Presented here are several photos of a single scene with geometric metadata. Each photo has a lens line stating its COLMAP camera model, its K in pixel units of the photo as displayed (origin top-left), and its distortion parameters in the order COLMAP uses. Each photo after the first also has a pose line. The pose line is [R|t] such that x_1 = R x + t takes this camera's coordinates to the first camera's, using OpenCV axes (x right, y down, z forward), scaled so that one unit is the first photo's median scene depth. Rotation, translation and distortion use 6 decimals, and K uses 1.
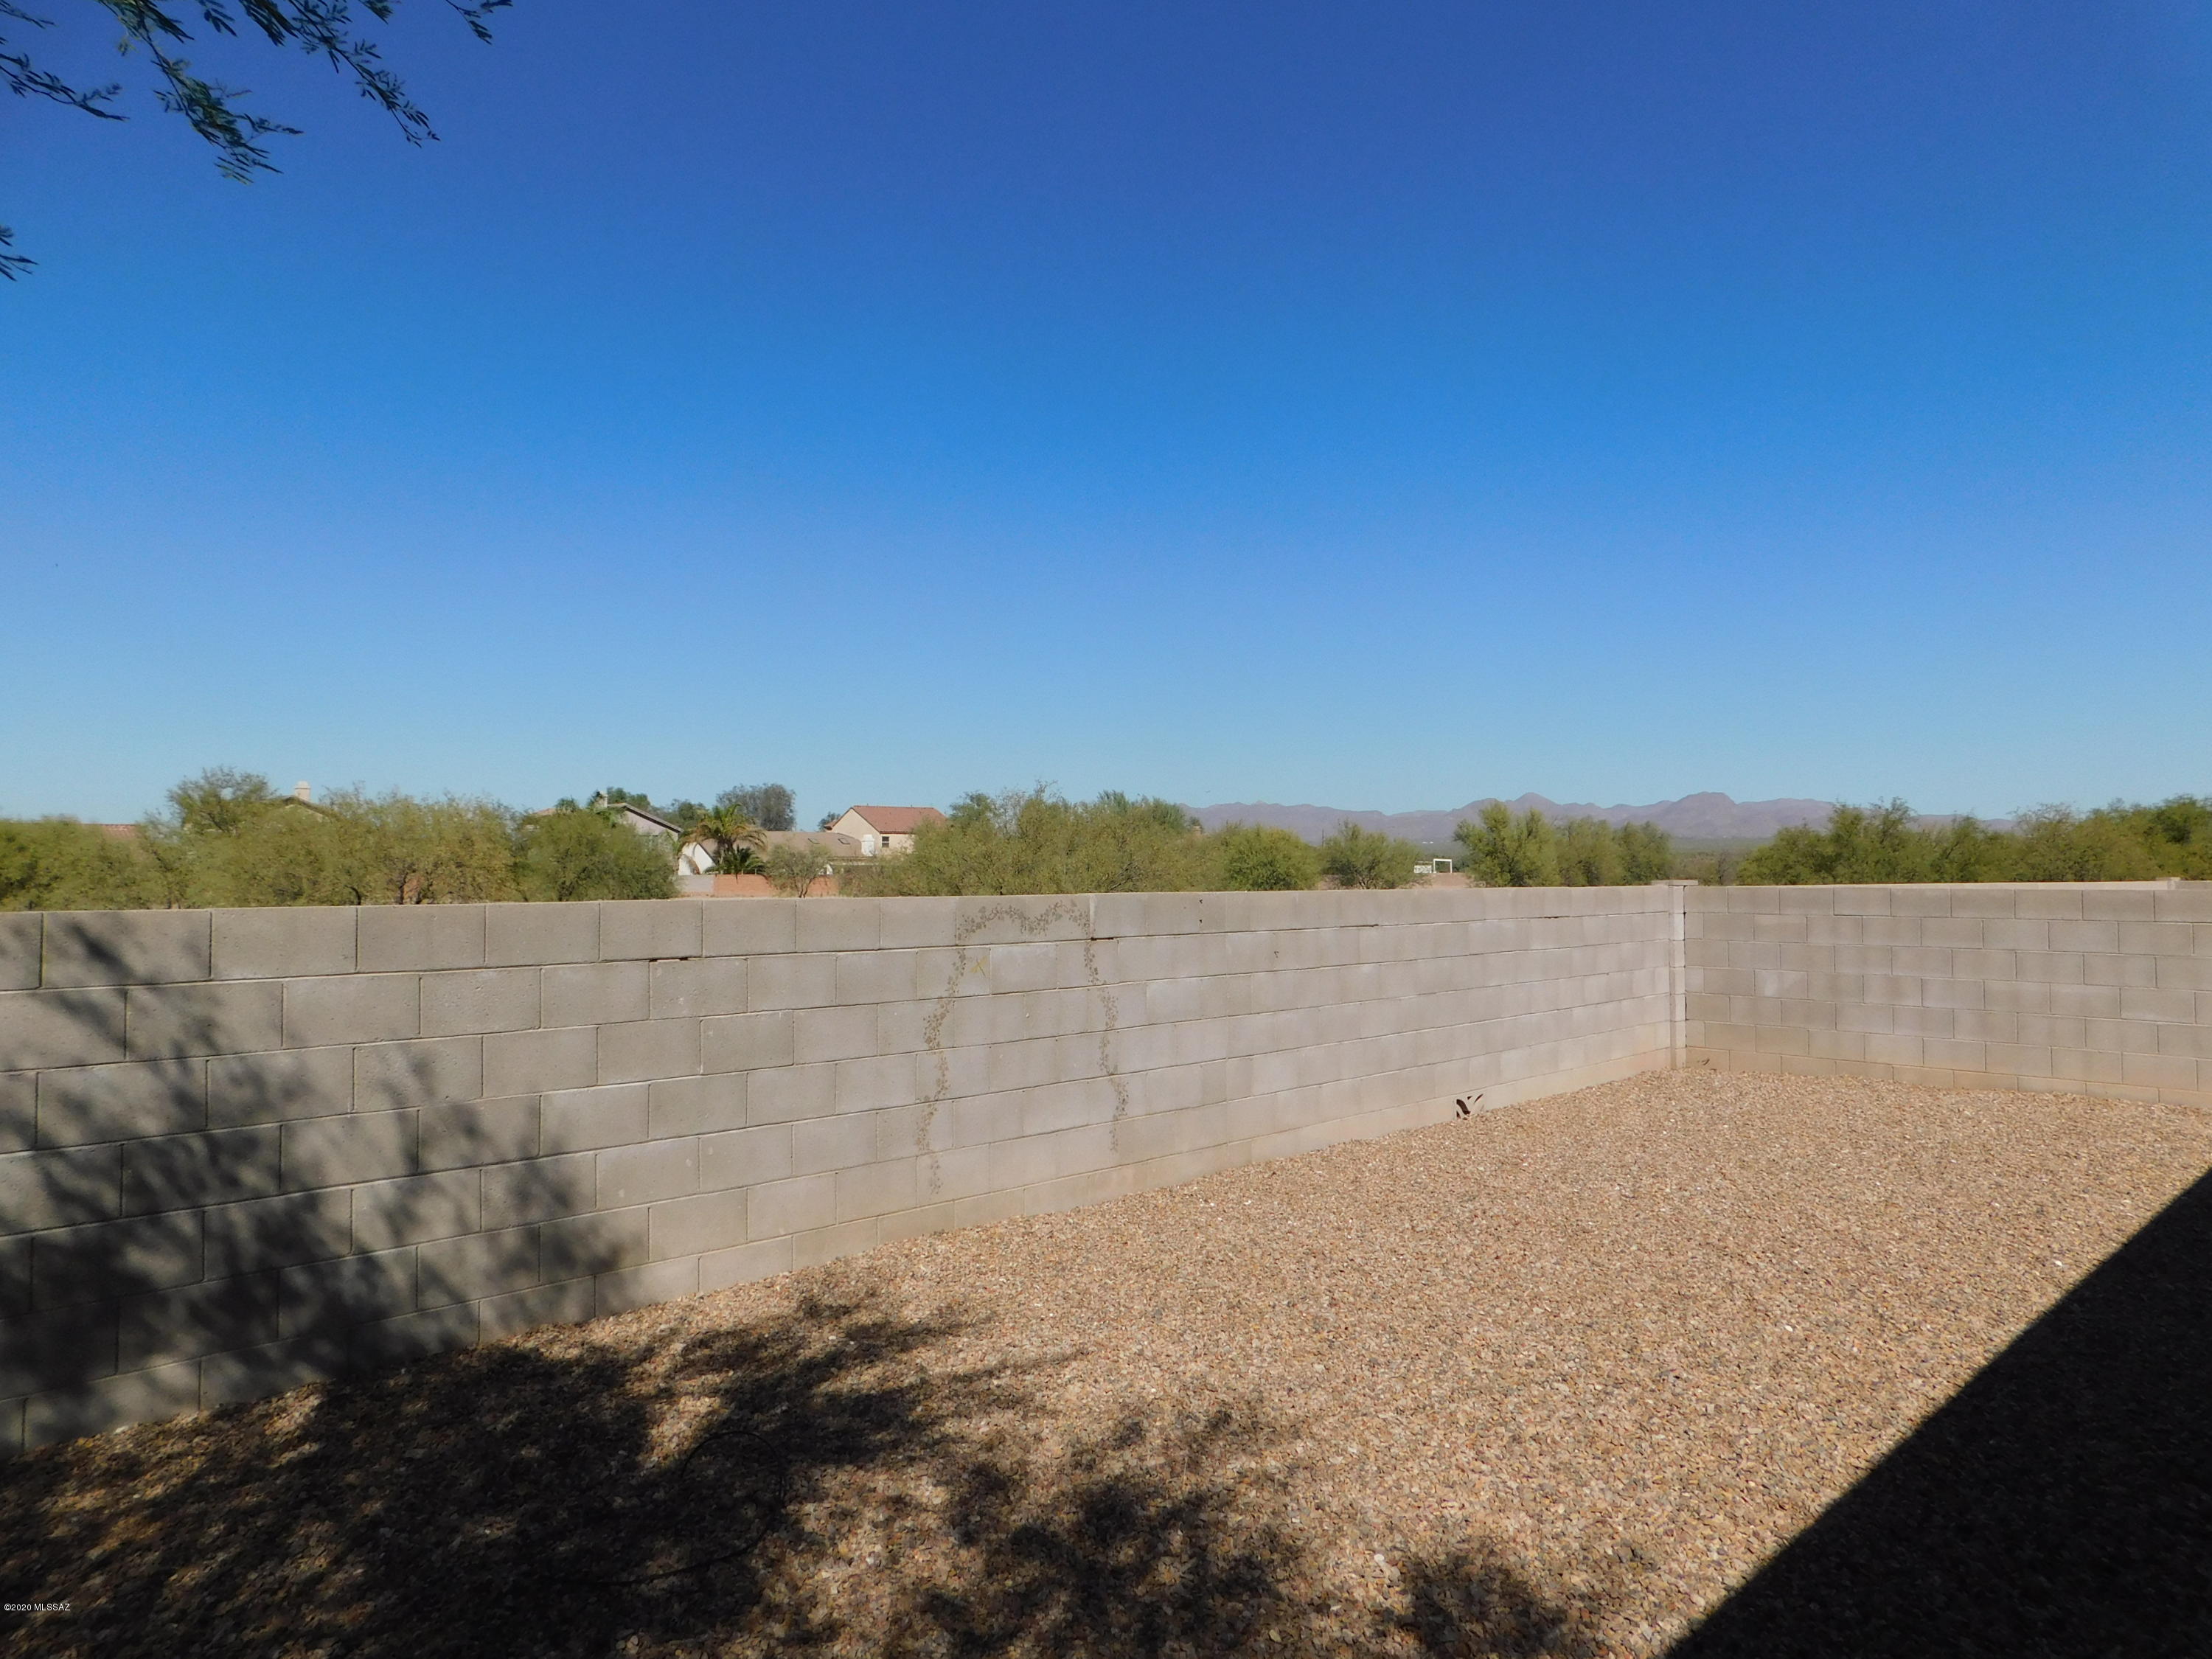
lens RADIAL K [[1462.4, 0, 1122.6], [0, 1462.4, 825.8], [0, 0, 1]] dist [-0.059737, 0.042416]
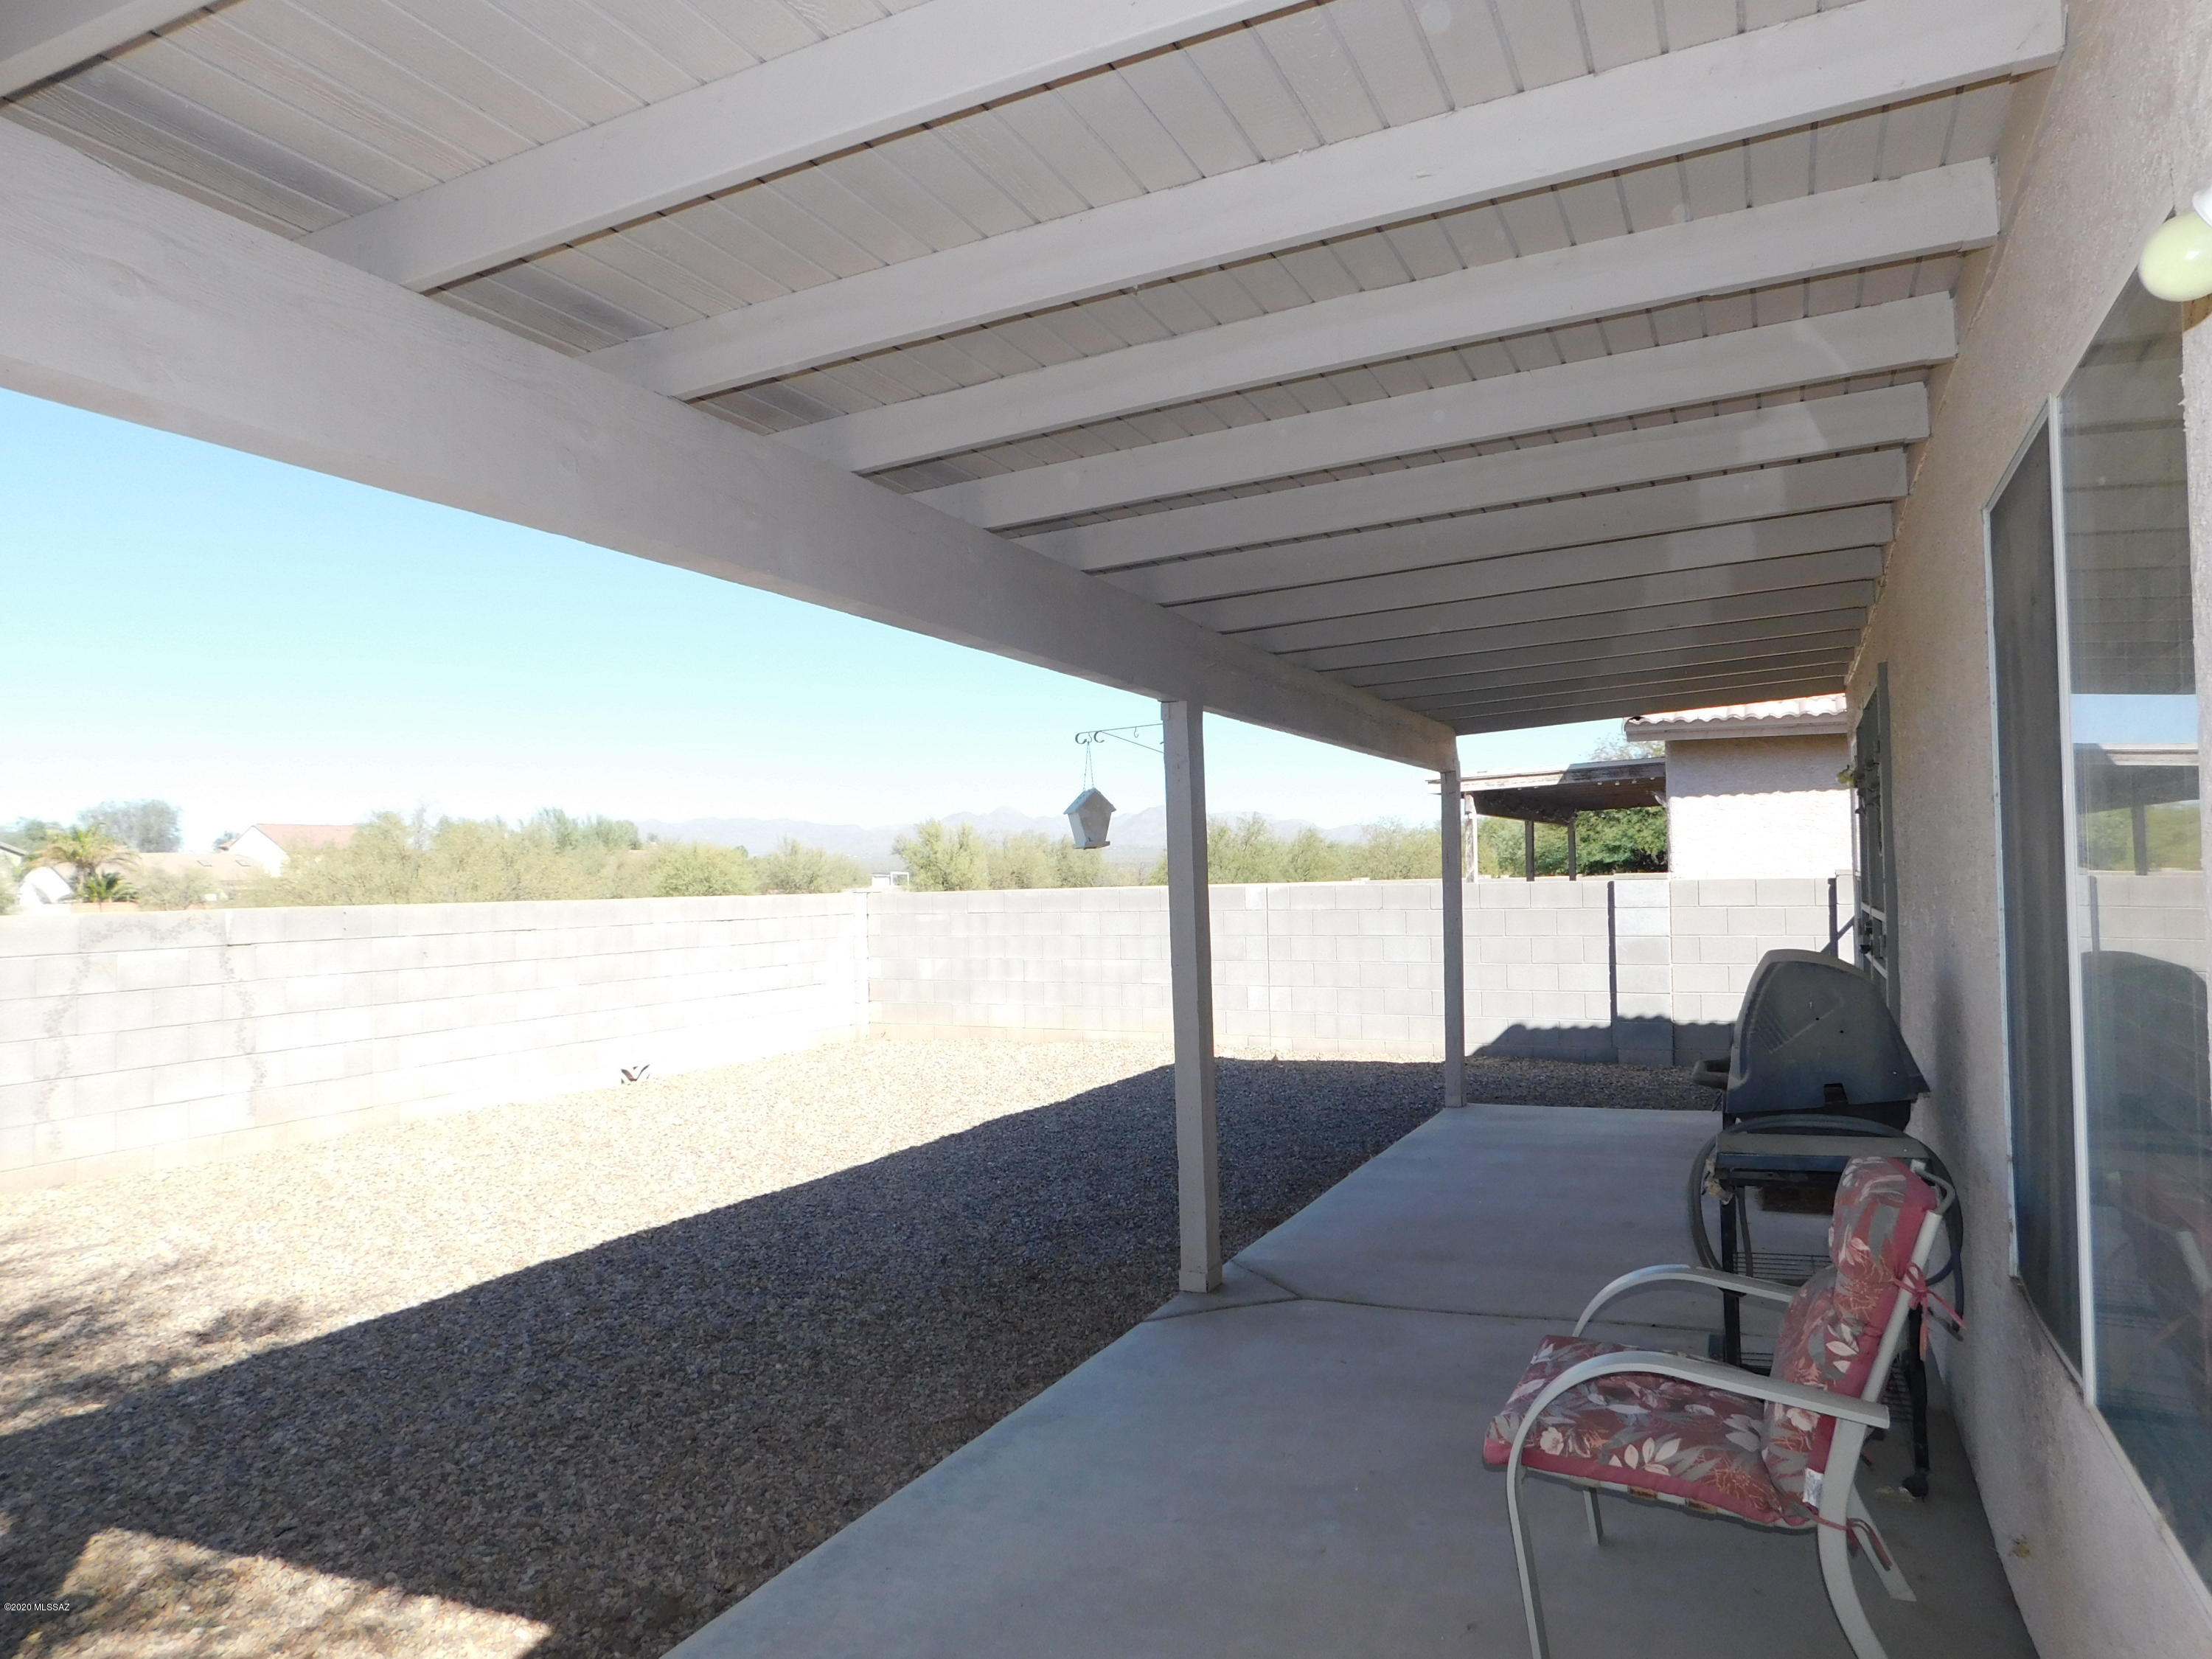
lens RADIAL K [[1462.4, 0, 1122.6], [0, 1462.4, 825.8], [0, 0, 1]] dist [-0.059737, 0.042416]
pose [[0.939458, -0.006667, 0.342598, 0.025913], [0.009852, 0.999923, -0.007556, -0.000686], [-0.342521, 0.010474, 0.939452, -0.038333]]
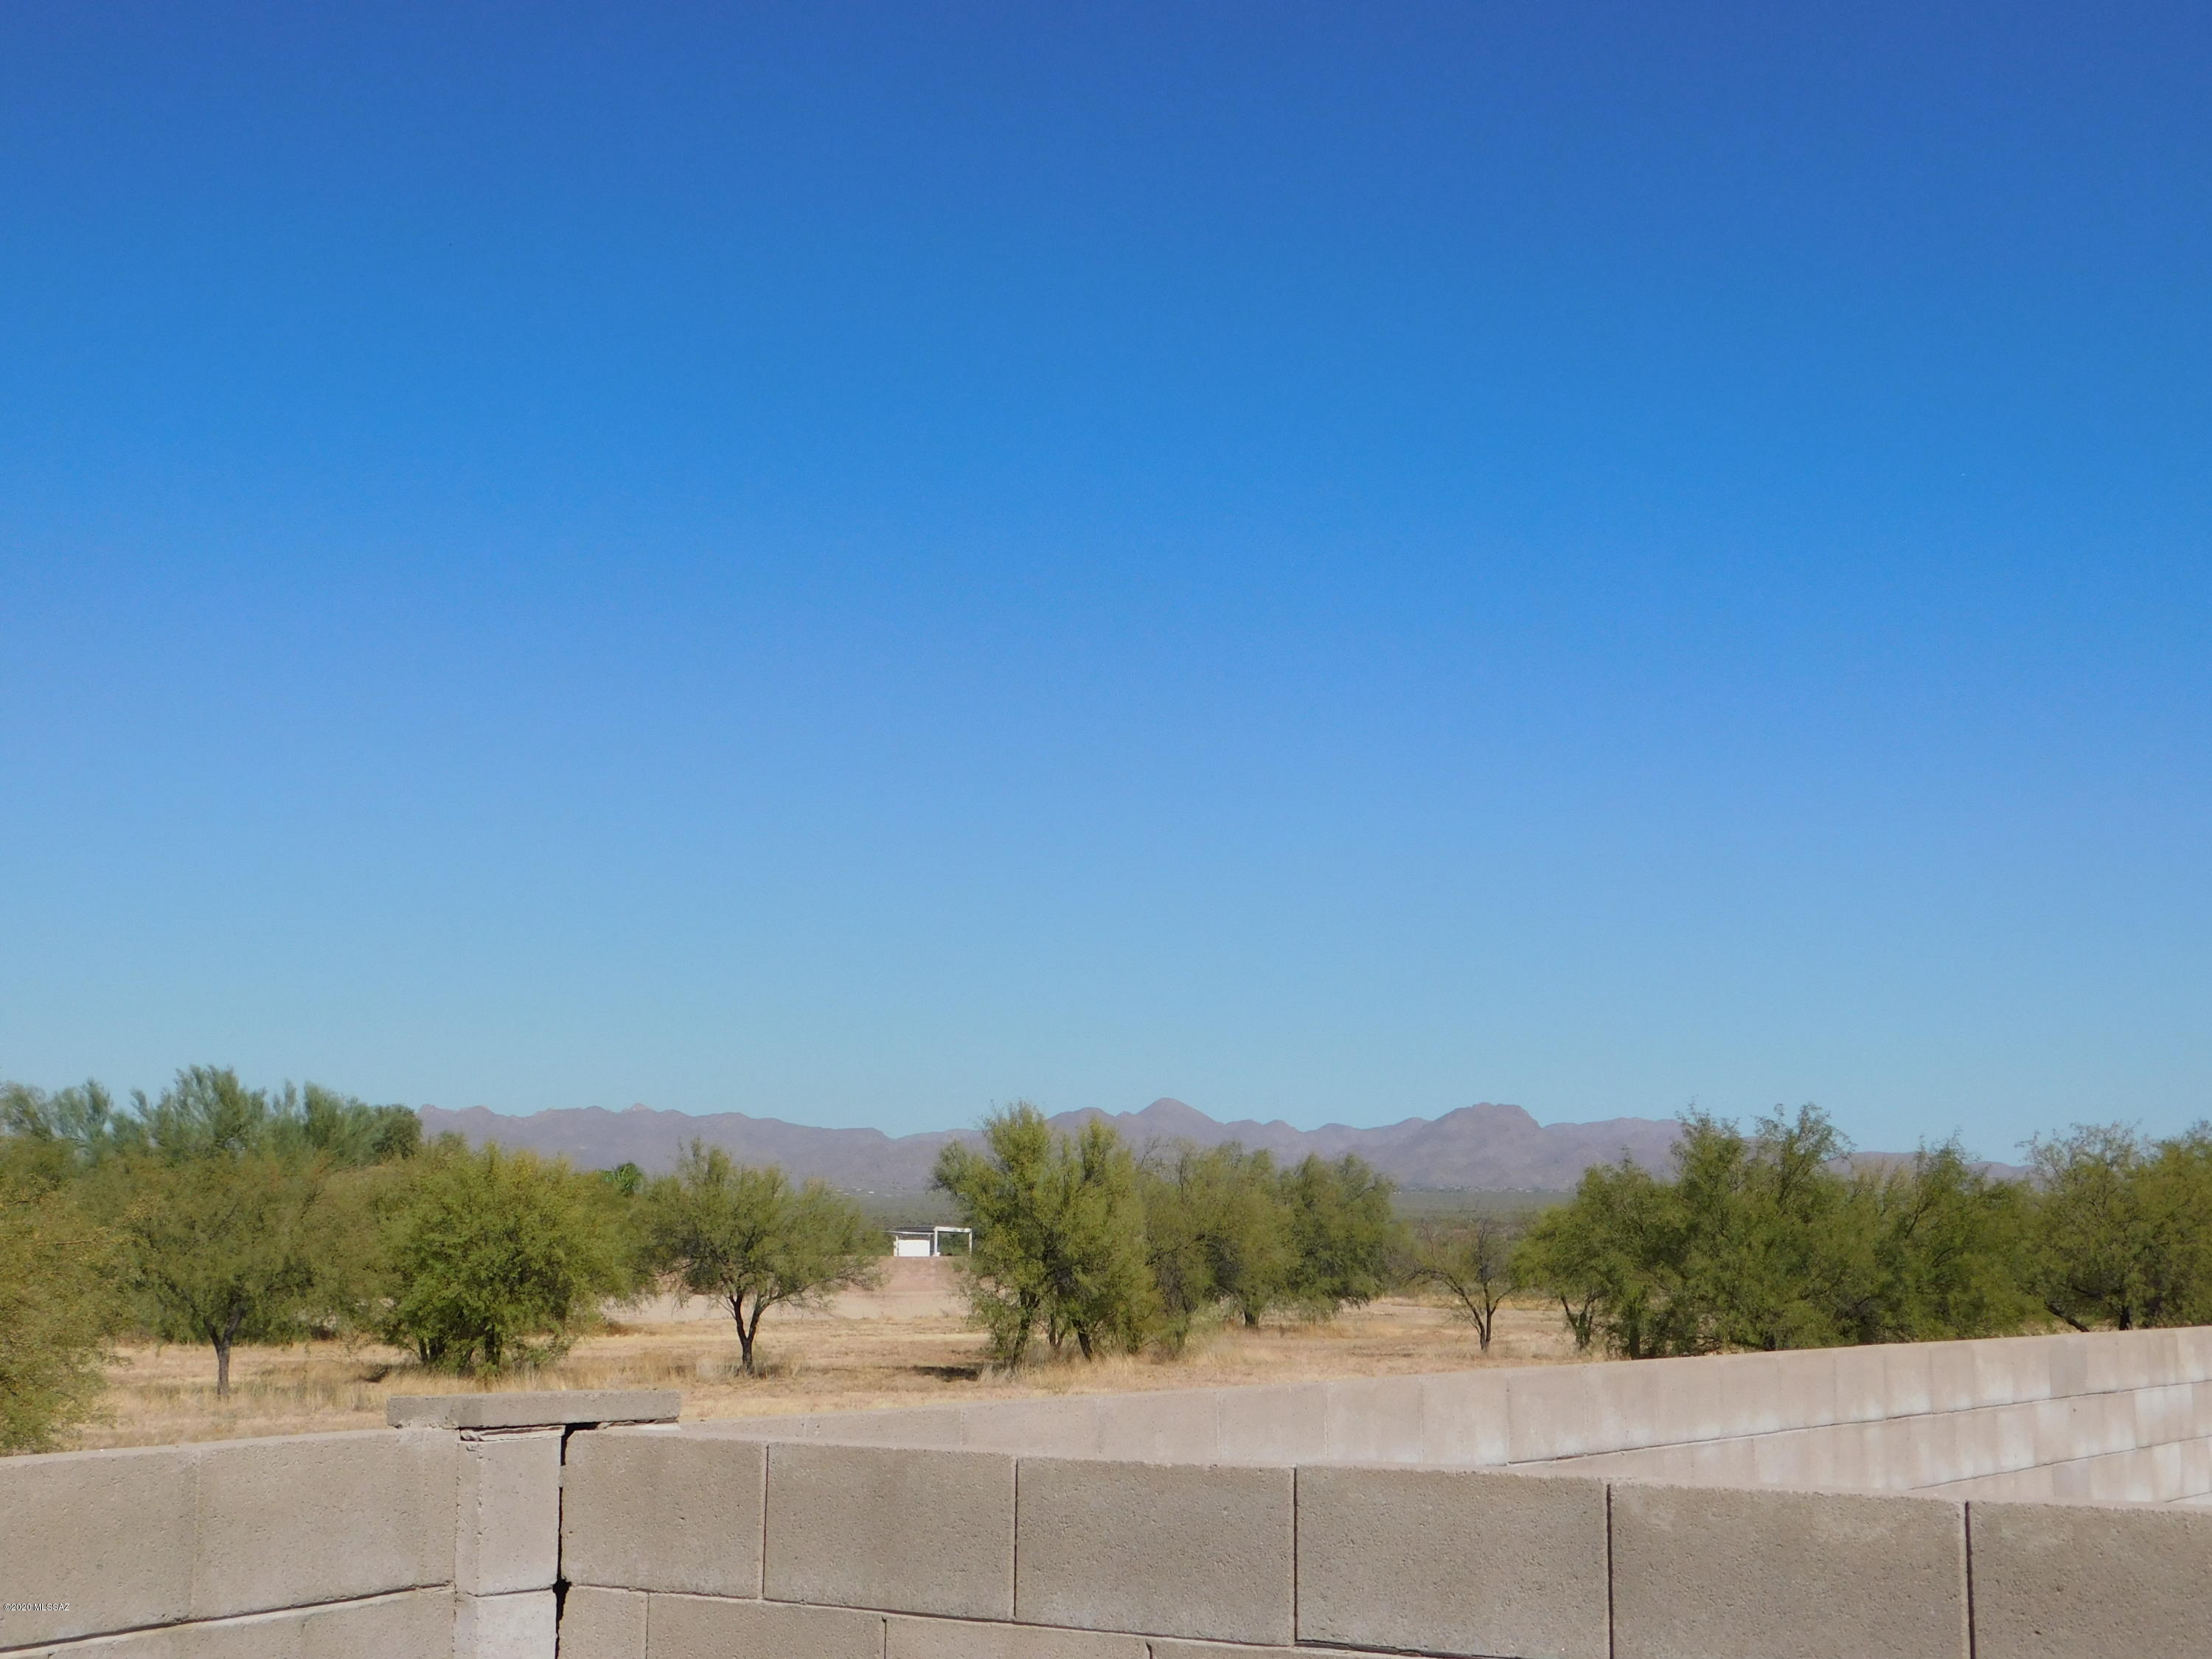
lens RADIAL K [[2859.0, 0, 1143.2], [0, 2859.0, 827.9], [0, 0, 1]] dist [-0.020020, 0.021832]
pose [[0.965786, 0.044125, 0.255560, 0.056993], [-0.014533, 0.993079, -0.116545, 0.001420], [-0.258934, 0.108843, 0.959743, 0.101920]]
